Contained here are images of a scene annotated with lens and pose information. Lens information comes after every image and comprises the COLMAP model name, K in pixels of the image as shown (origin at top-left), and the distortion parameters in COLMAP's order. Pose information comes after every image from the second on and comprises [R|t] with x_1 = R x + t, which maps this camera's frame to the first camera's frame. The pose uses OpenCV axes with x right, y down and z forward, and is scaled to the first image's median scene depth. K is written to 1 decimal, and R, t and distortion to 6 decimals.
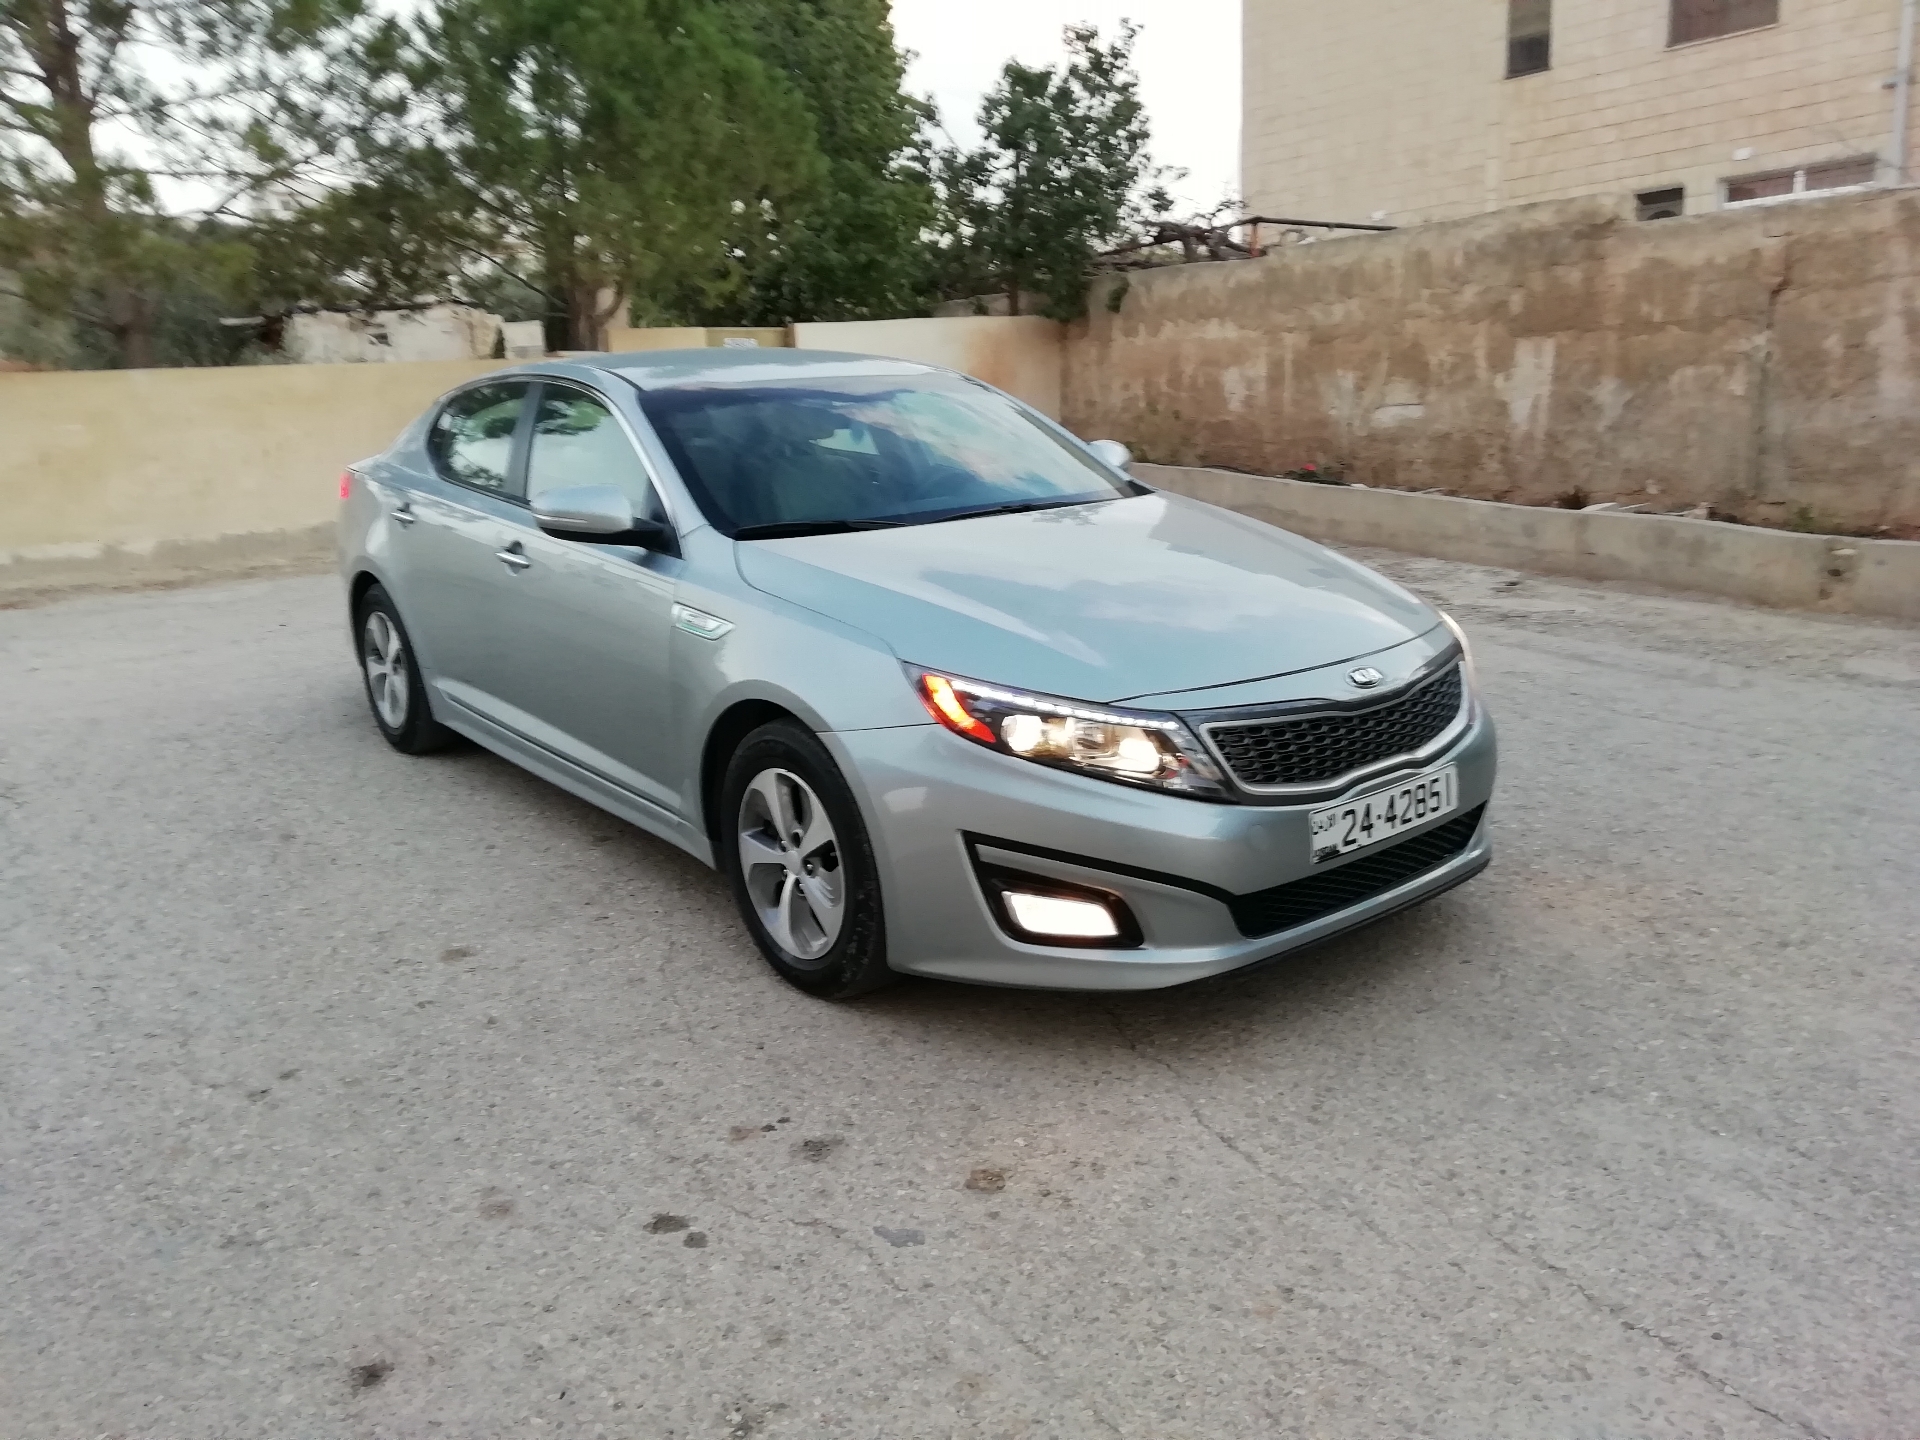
lens RADIAL K [[1425.4, 0, 997.4], [0, 1425.4, 715.1], [0, 0, 1]] dist [0.041093, -0.029849]
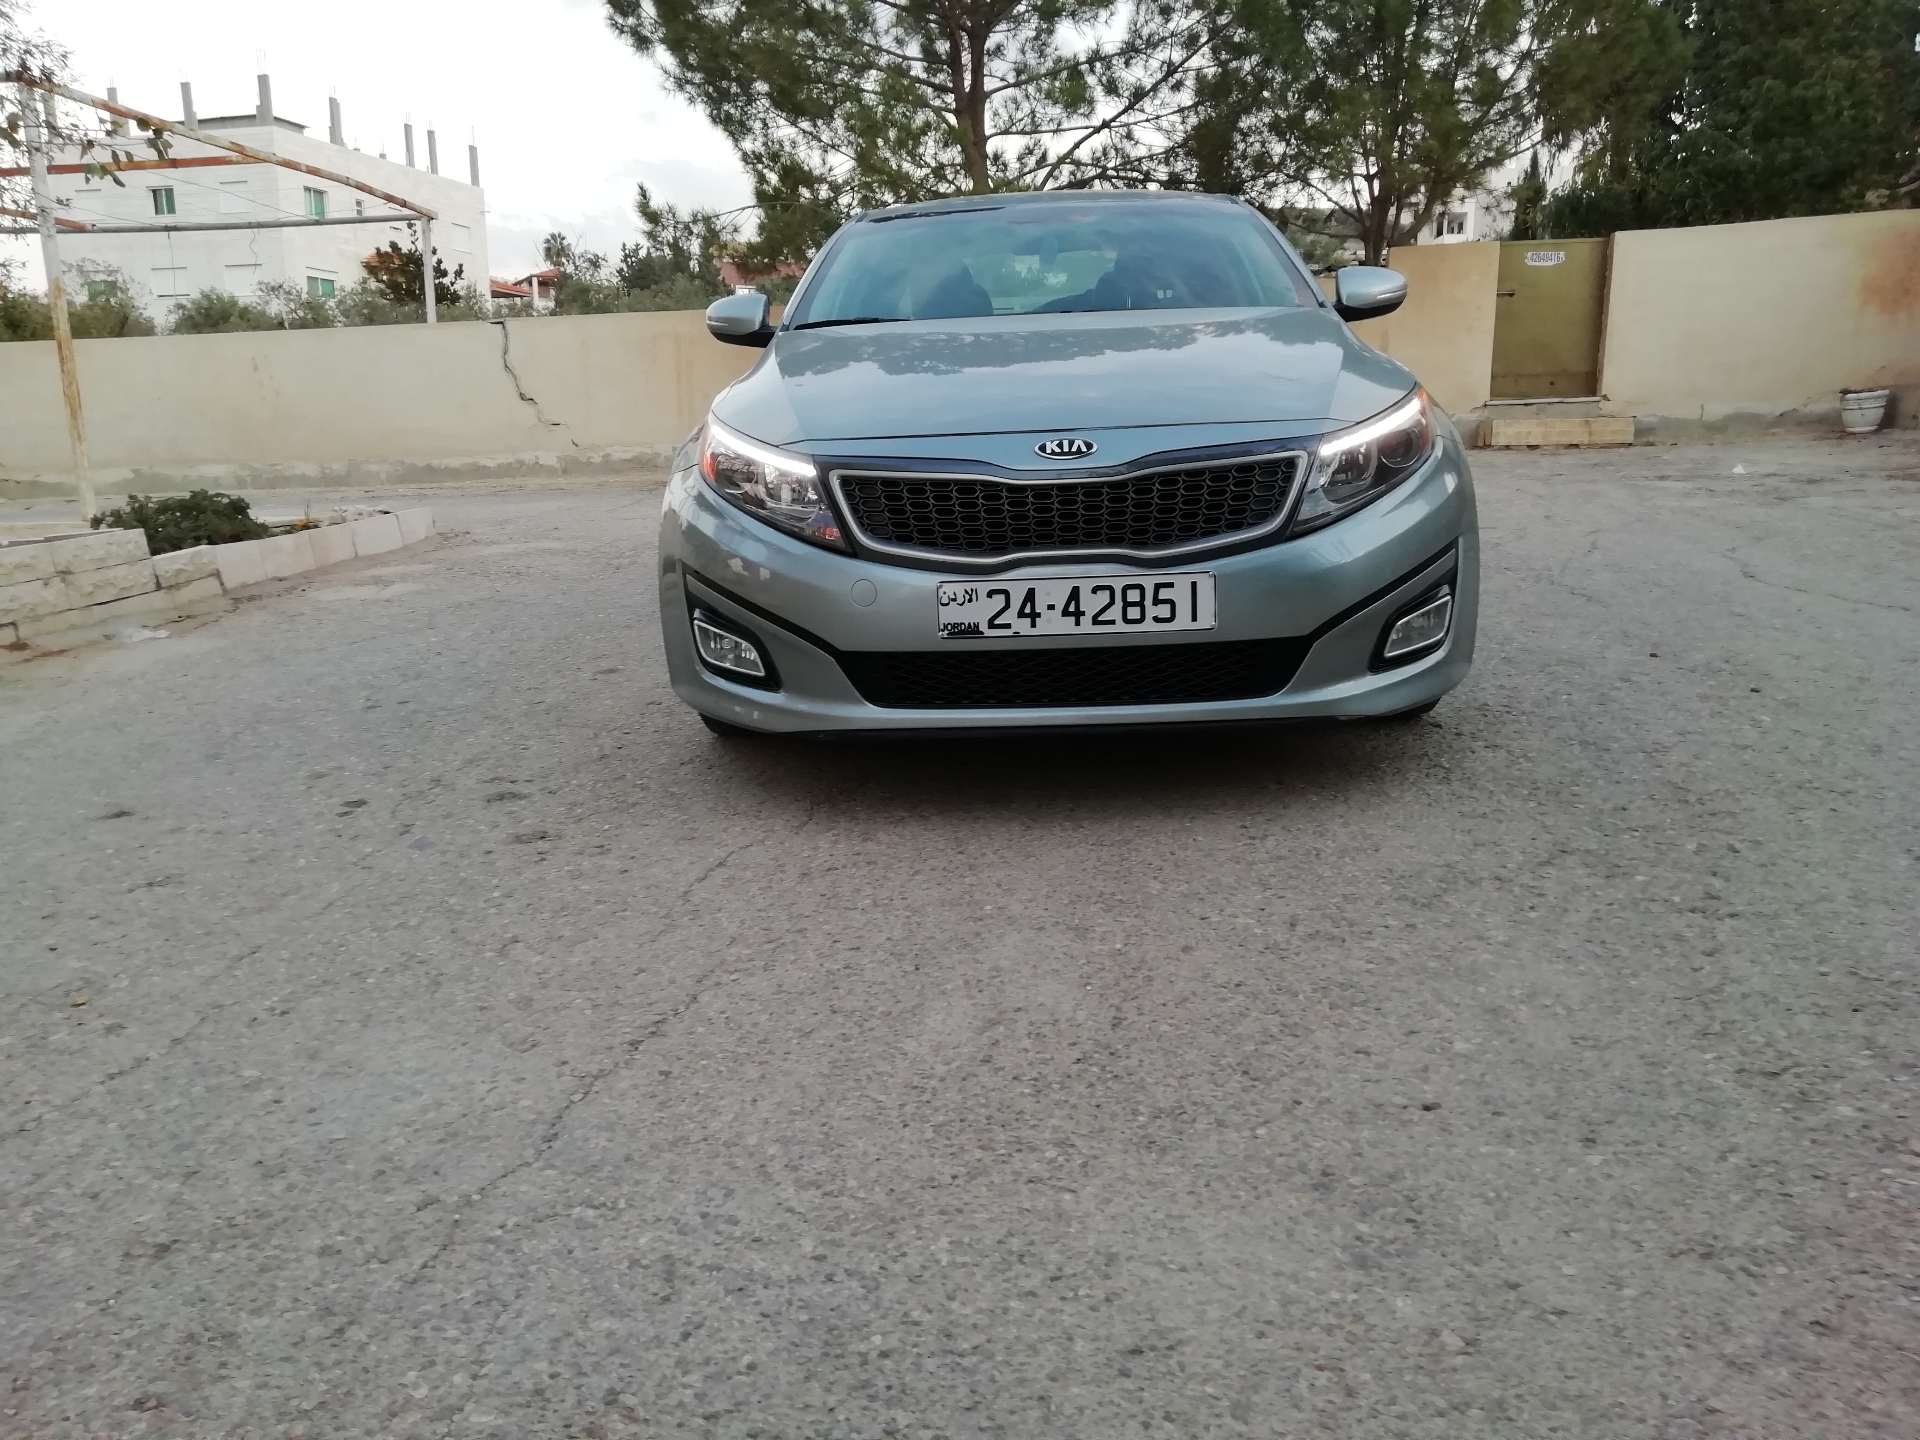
lens RADIAL K [[1437.8, 0, 970.0], [0, 1437.8, 710.0], [0, 0, 1]] dist [0.071056, -0.070632]
pose [[0.741337, 0.154842, -0.653027, 0.499760], [-0.149854, 0.986646, 0.063829, 0.051737], [0.654189, 0.050540, 0.754640, 0.182384]]
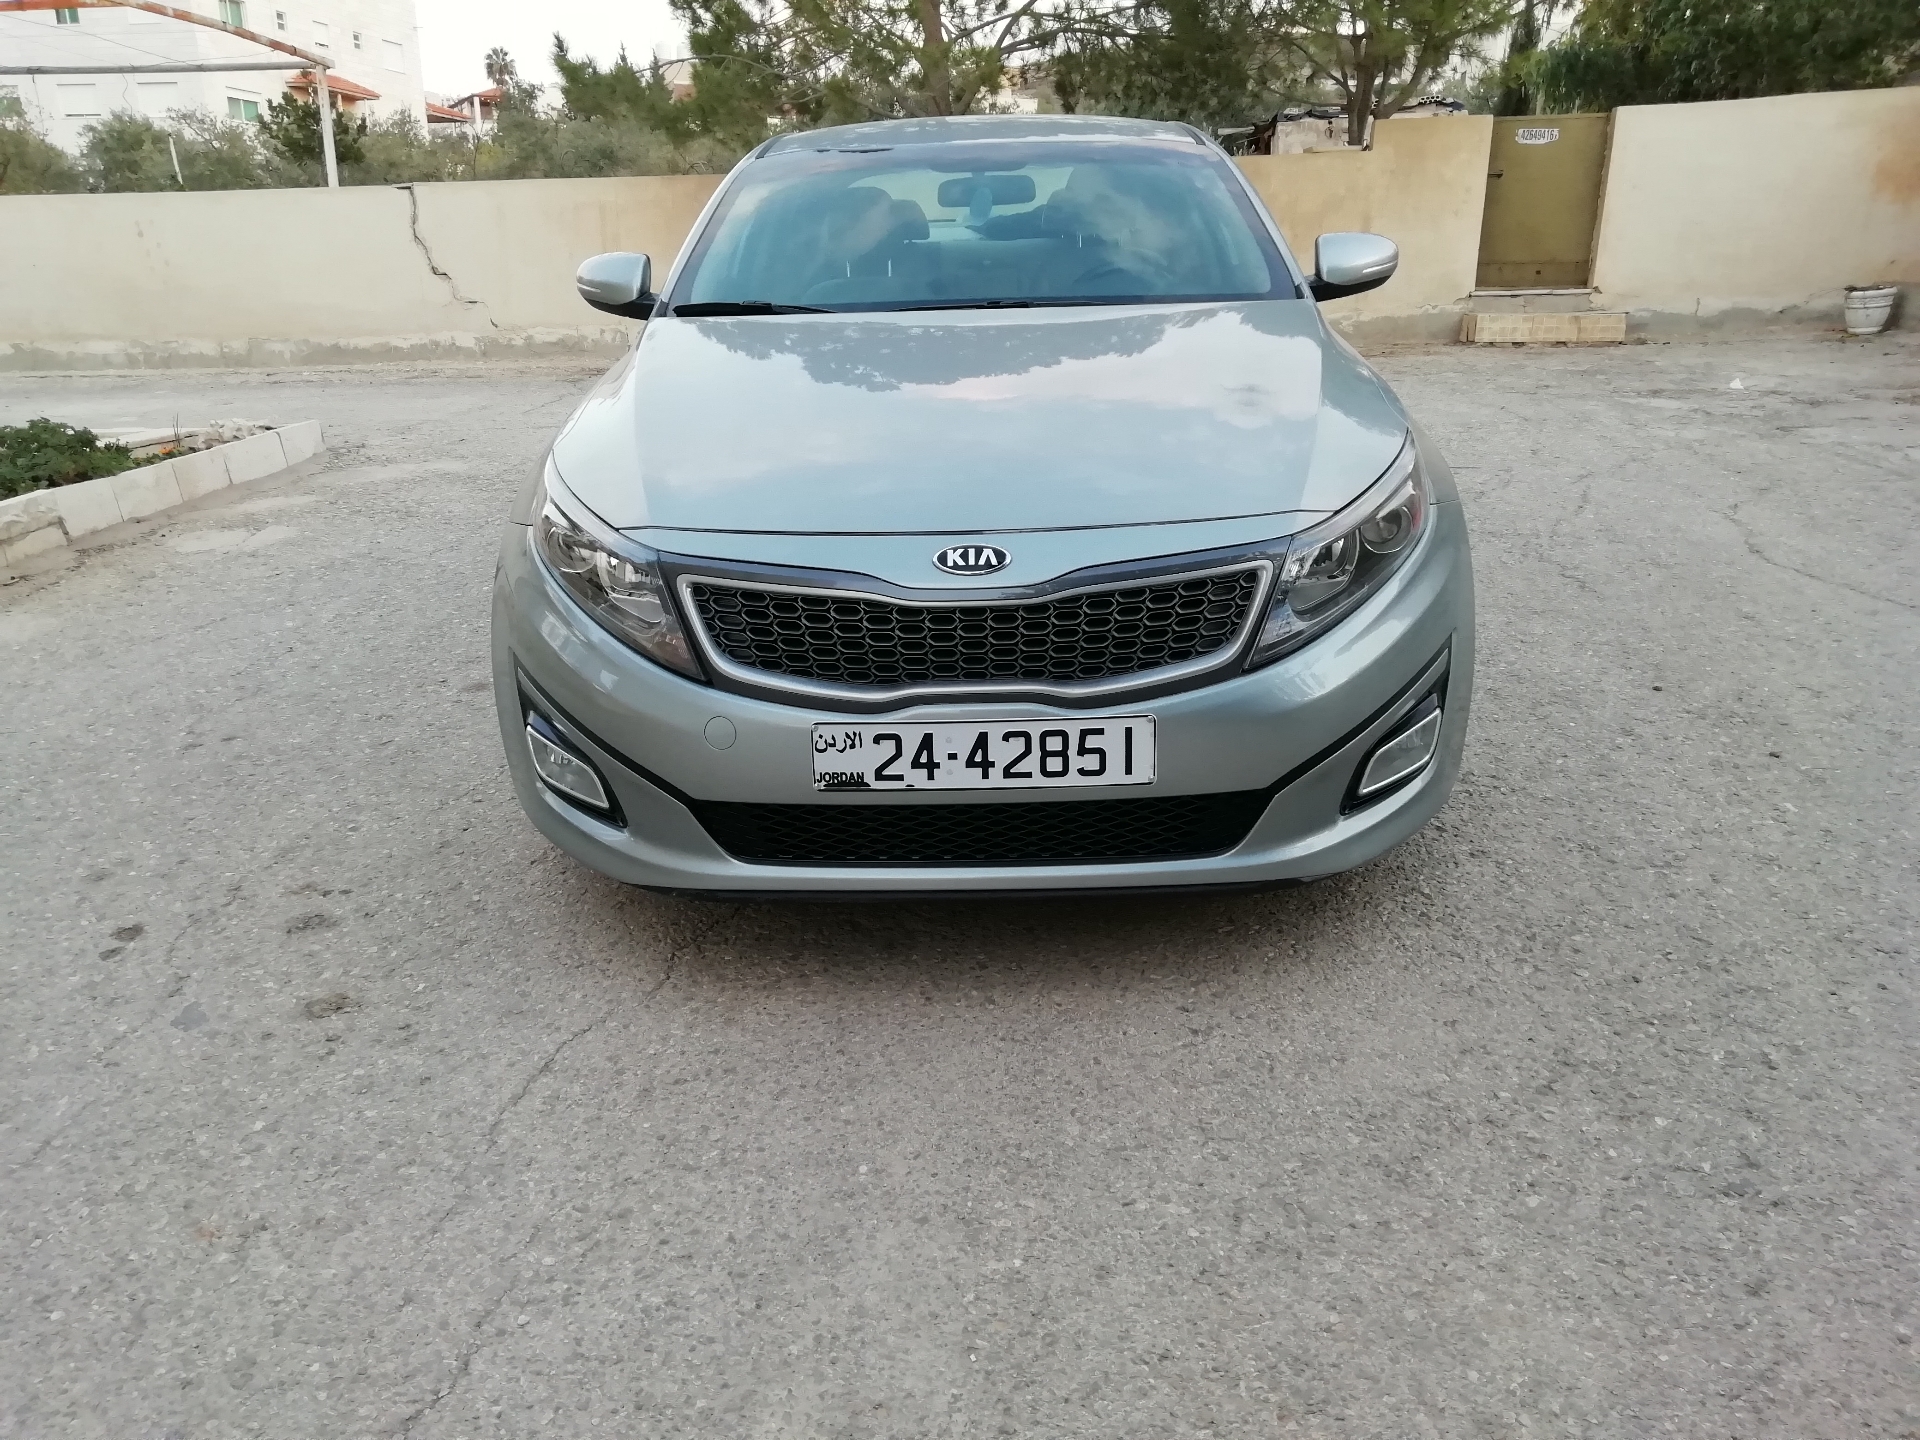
lens RADIAL K [[1441.5, 0, 970.2], [0, 1441.5, 711.6], [0, 0, 1]] dist [0.048611, -0.026988]
pose [[0.755459, 0.227249, -0.614523, 0.432719], [-0.157585, 0.973412, 0.166240, -0.043381], [0.635962, -0.028748, 0.771184, 0.275300]]
